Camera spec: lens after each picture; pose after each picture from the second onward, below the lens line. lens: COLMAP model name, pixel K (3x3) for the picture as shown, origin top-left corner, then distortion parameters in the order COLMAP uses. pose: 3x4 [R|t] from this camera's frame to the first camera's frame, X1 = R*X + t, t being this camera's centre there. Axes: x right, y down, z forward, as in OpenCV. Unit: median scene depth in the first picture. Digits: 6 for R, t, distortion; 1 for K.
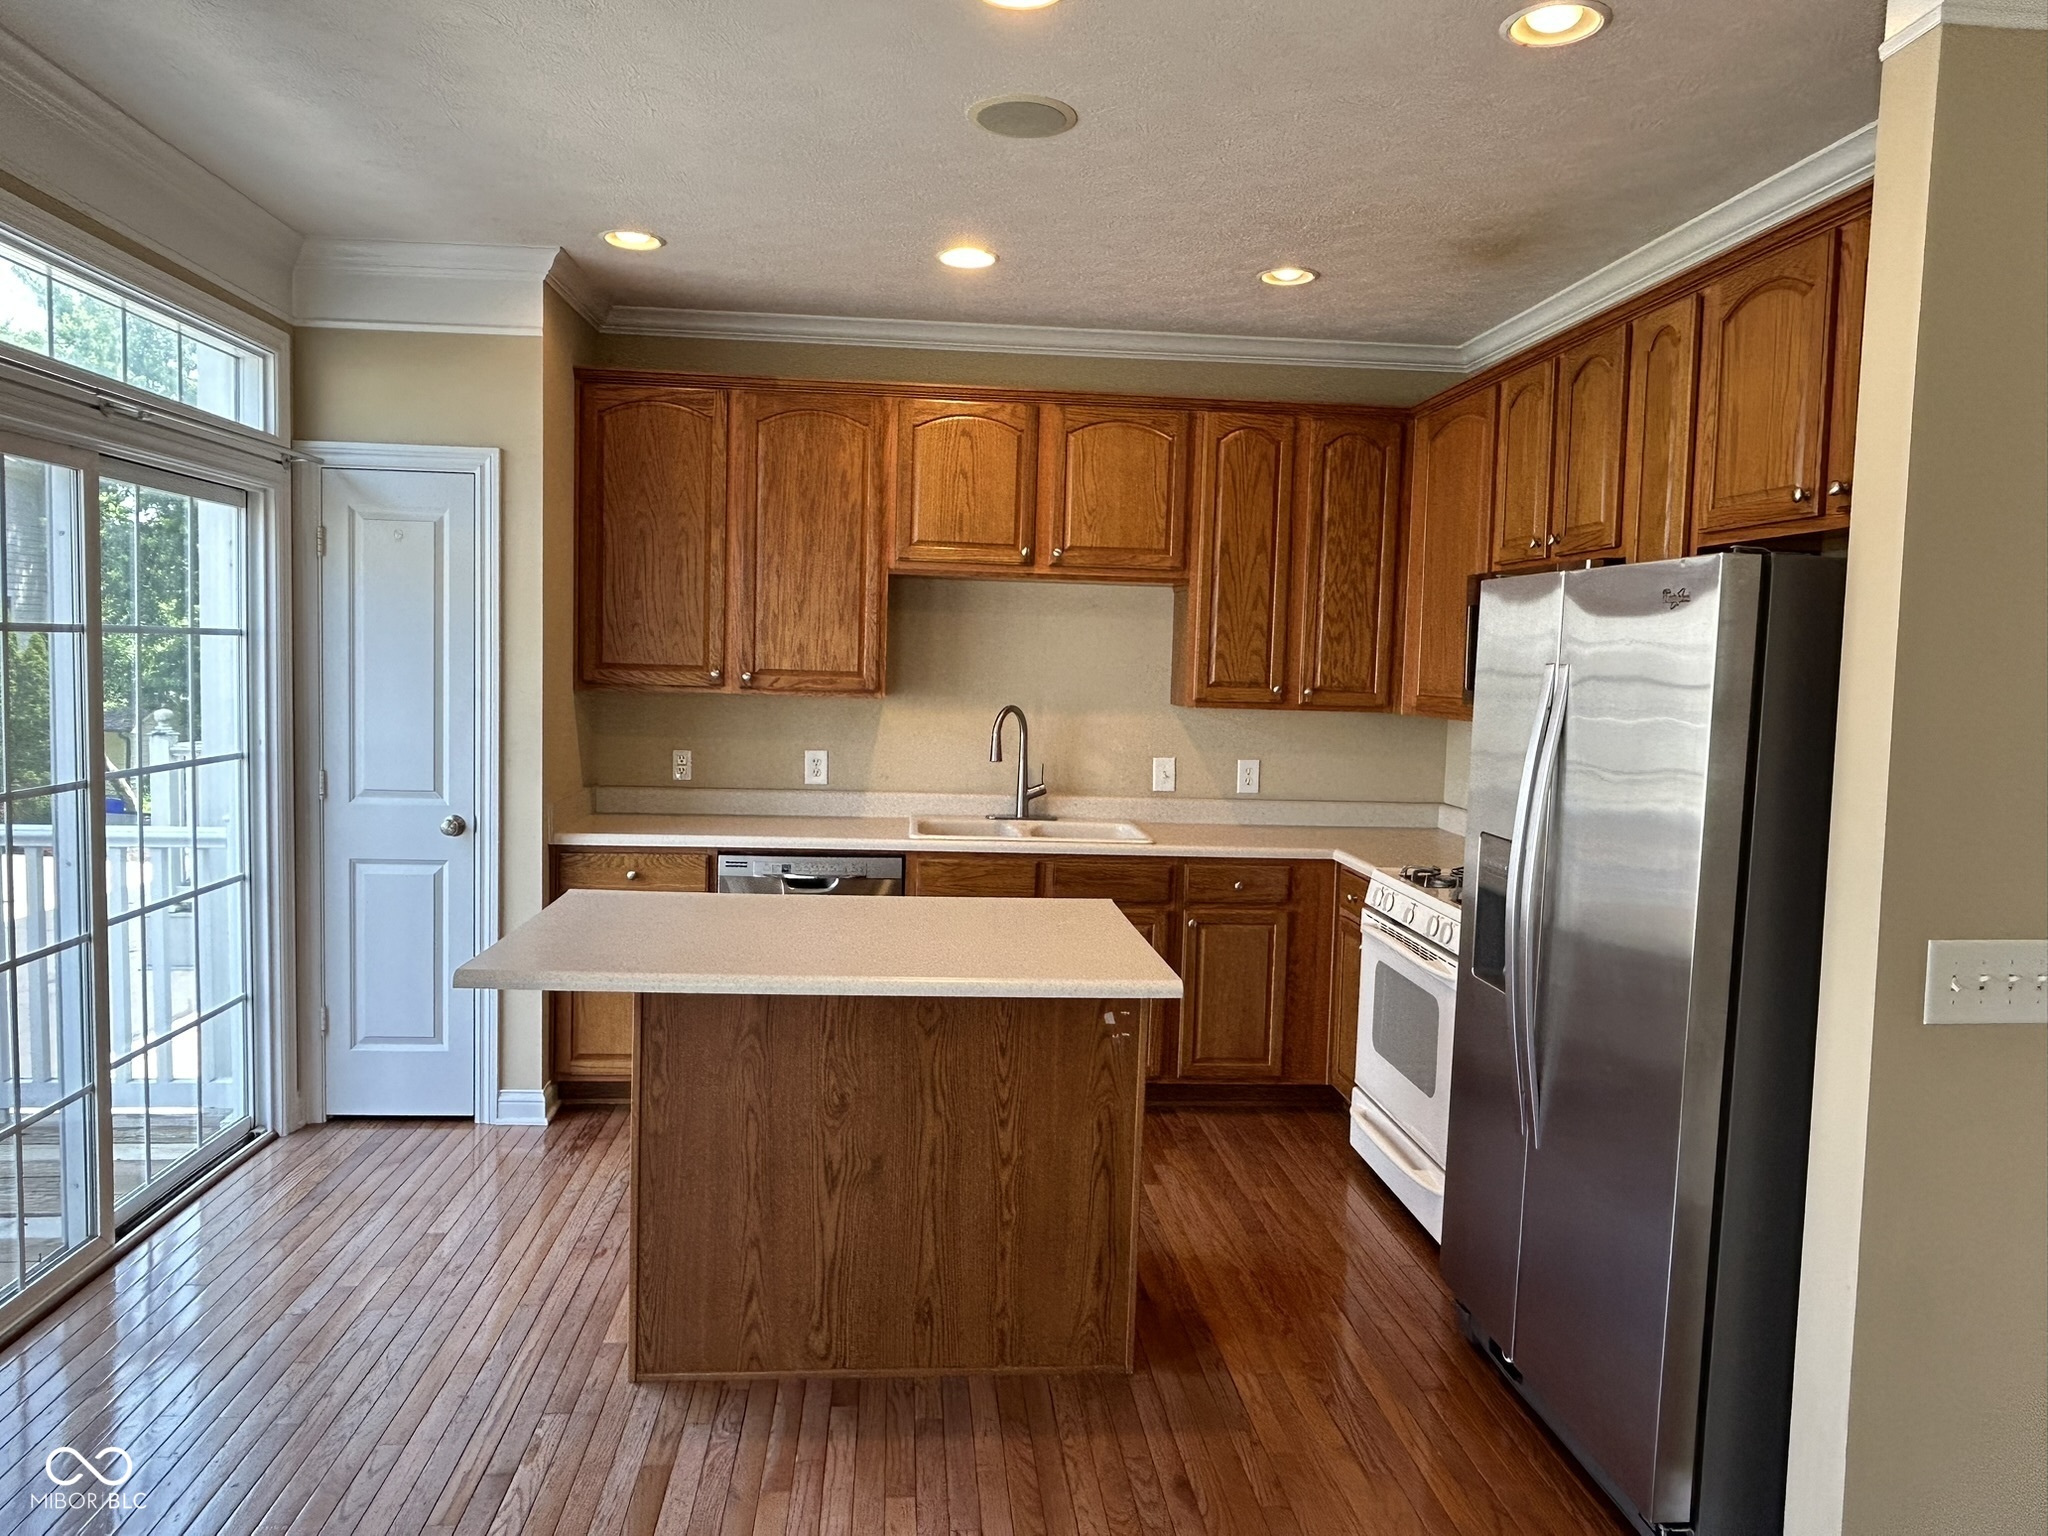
lens RADIAL K [[1358.4, 0, 1014.5], [0, 1358.4, 752.6], [0, 0, 1]] dist [0.008143, -0.021485]
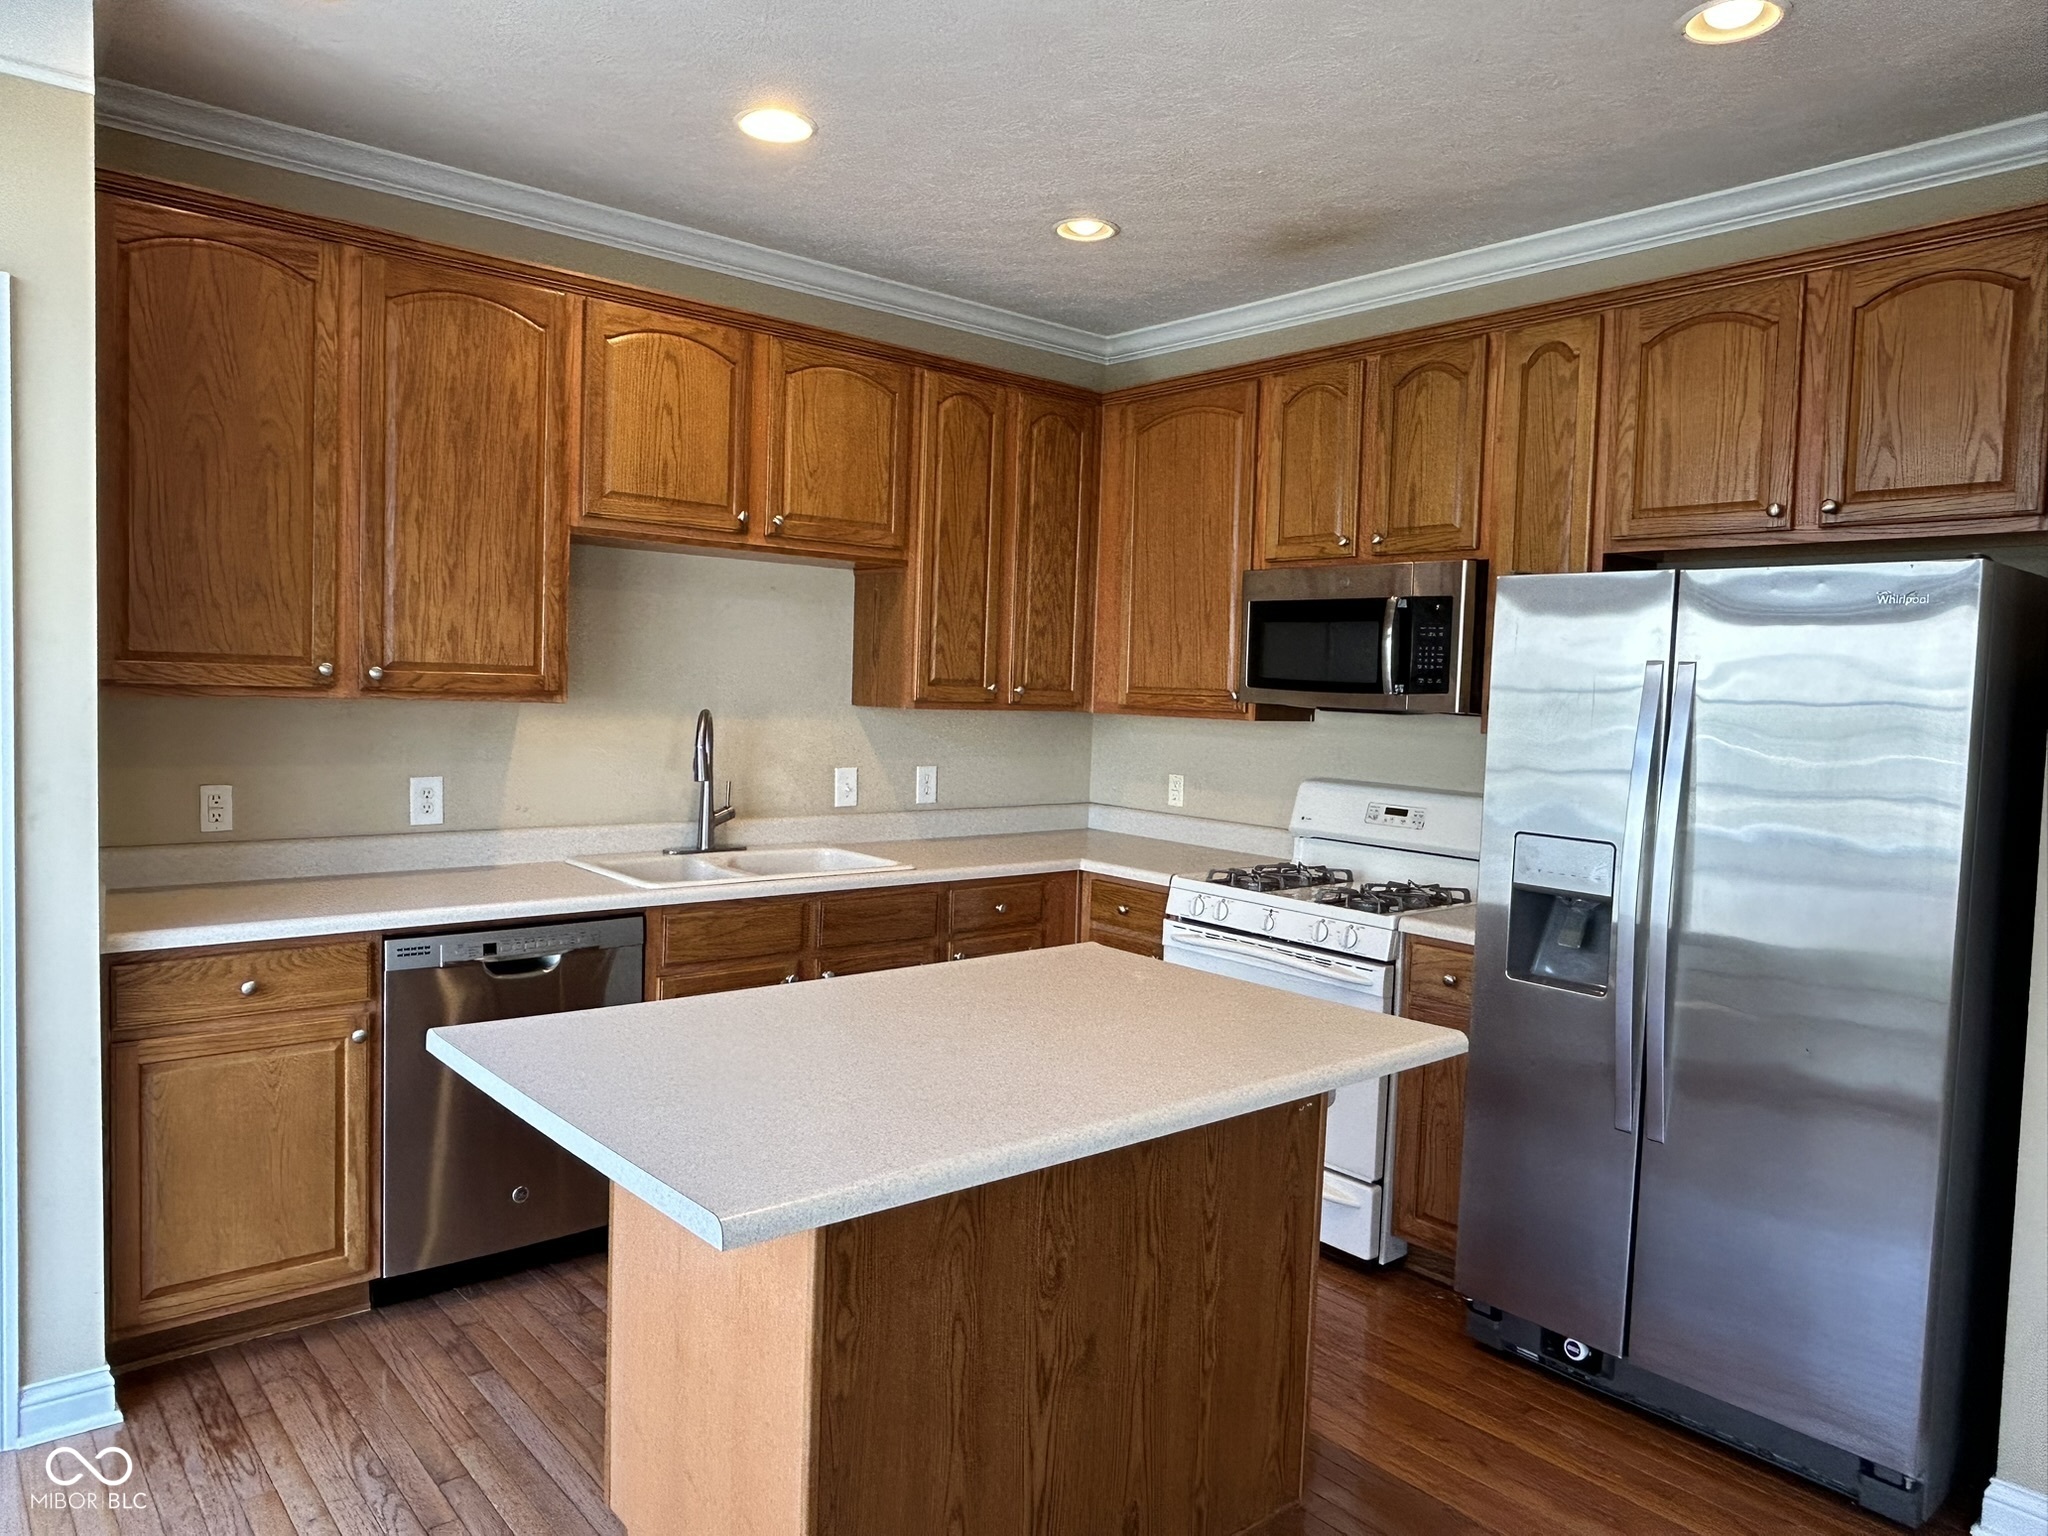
lens RADIAL K [[1358.4, 0, 1016.3], [0, 1358.4, 756.2], [0, 0, 1]] dist [0.008143, -0.021485]
pose [[0.814050, -0.034886, 0.579746, -0.364239], [0.031644, 0.999376, 0.015704, -0.016494], [-0.579932, 0.005562, 0.814646, 0.287201]]
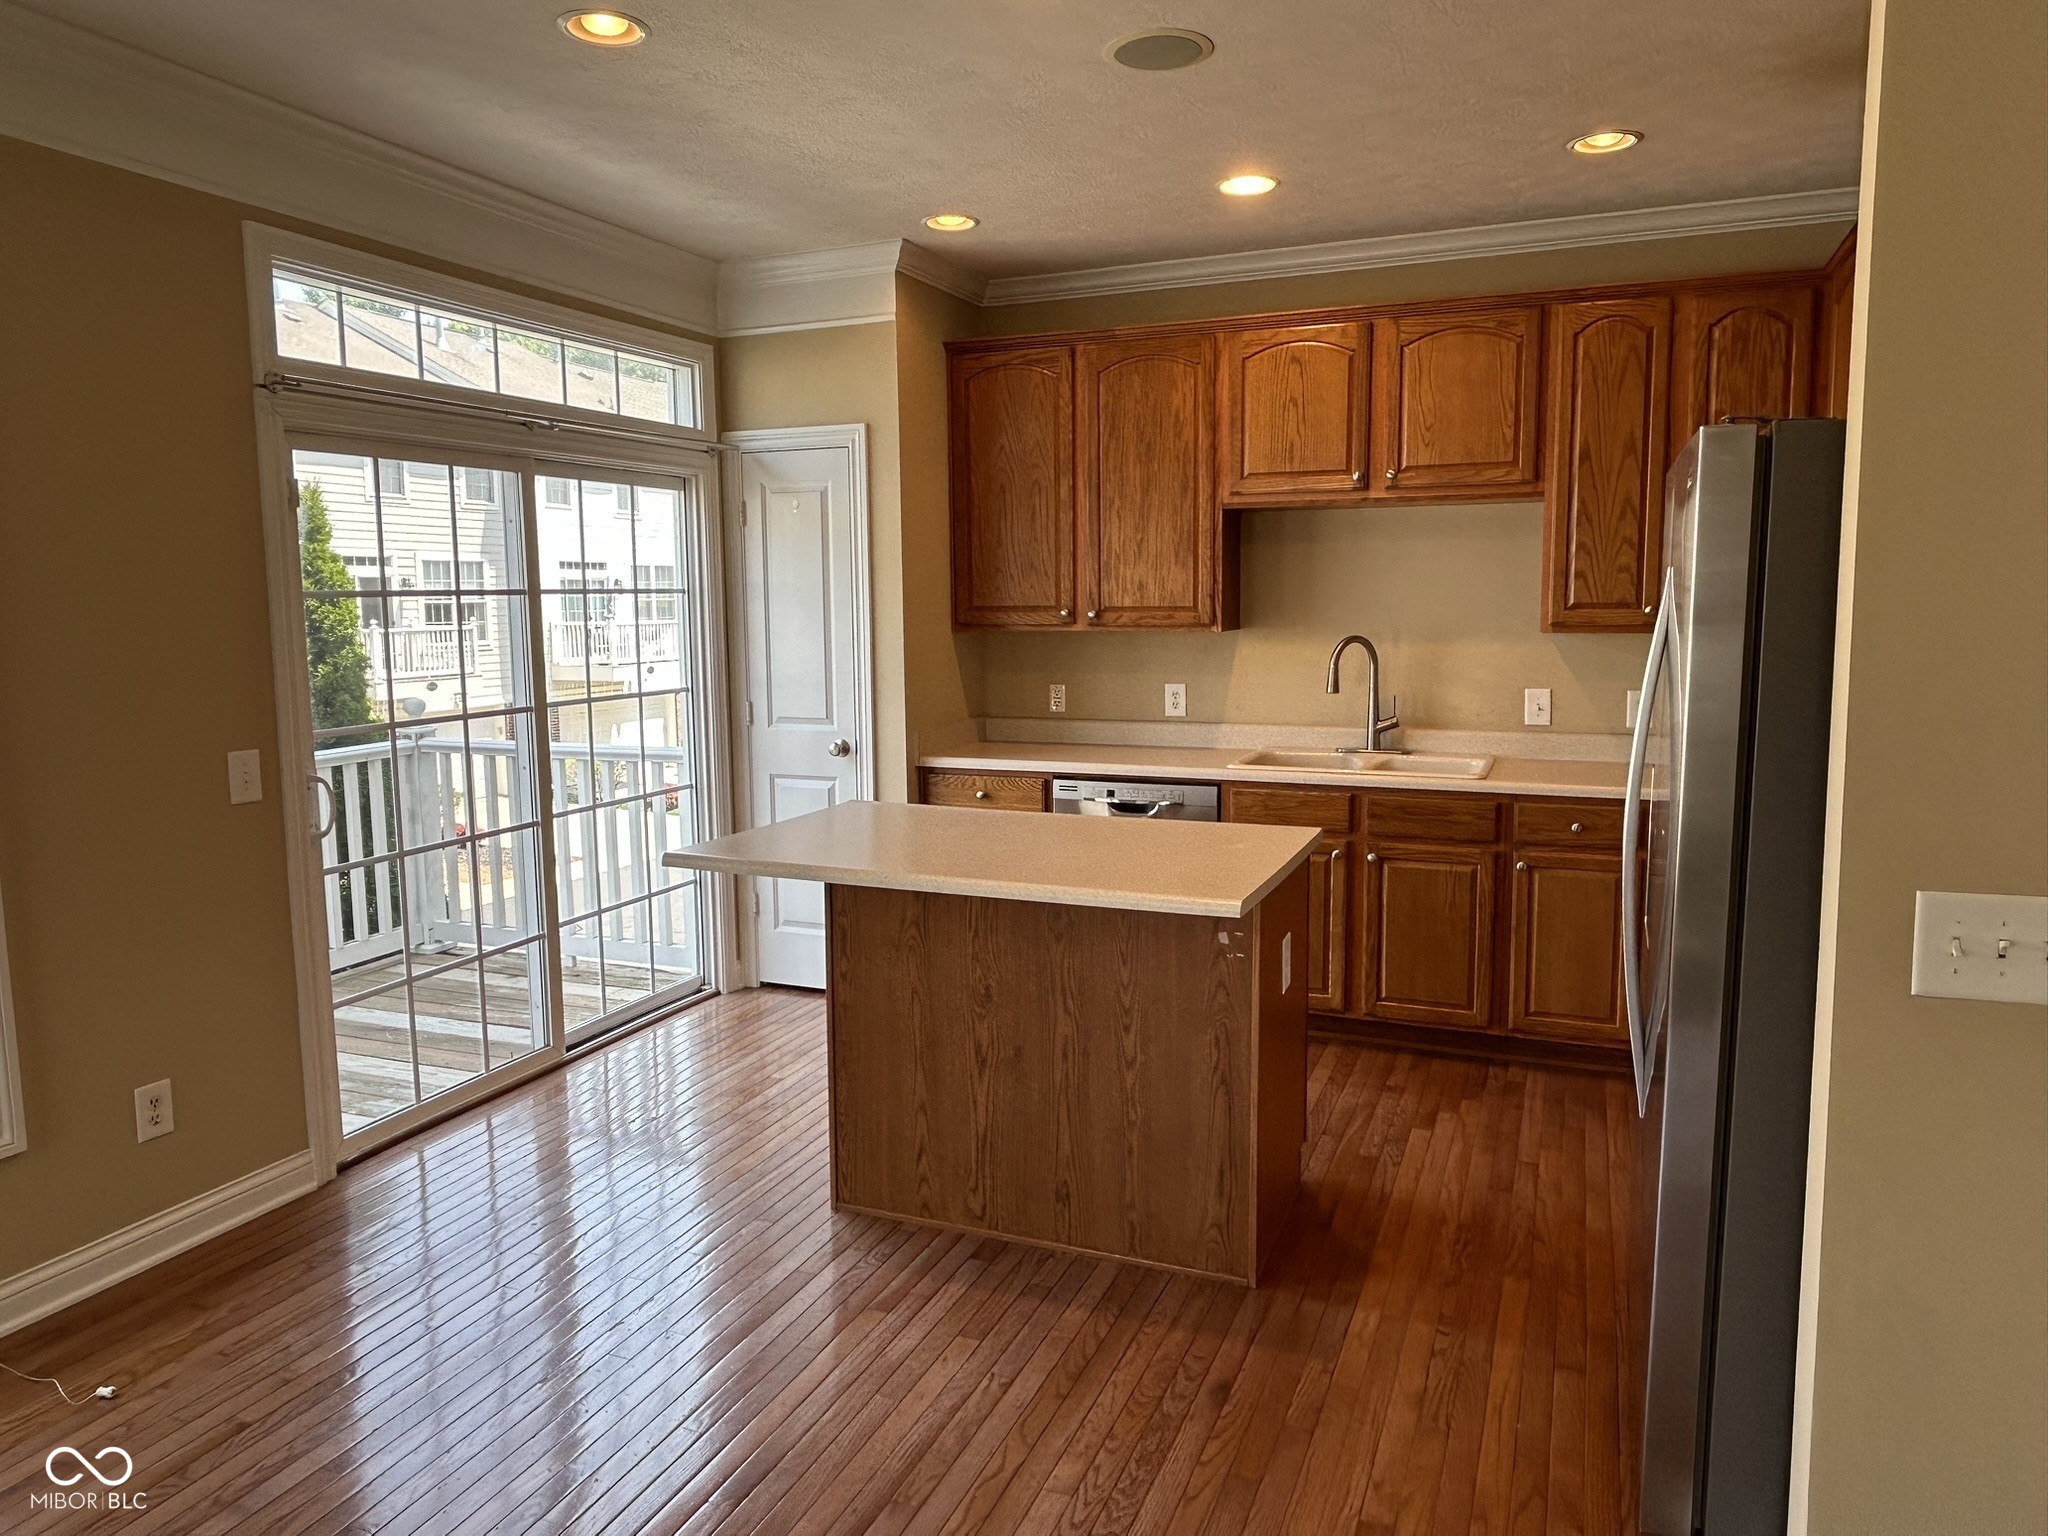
lens RADIAL K [[1358.4, 0, 1017.0], [0, 1358.4, 751.7], [0, 0, 1]] dist [0.008143, -0.021485]
pose [[0.887840, 0.015162, -0.459903, 0.268241], [0.003584, 0.999199, 0.039859, 0.010219], [0.460139, -0.037036, 0.887074, 0.021340]]
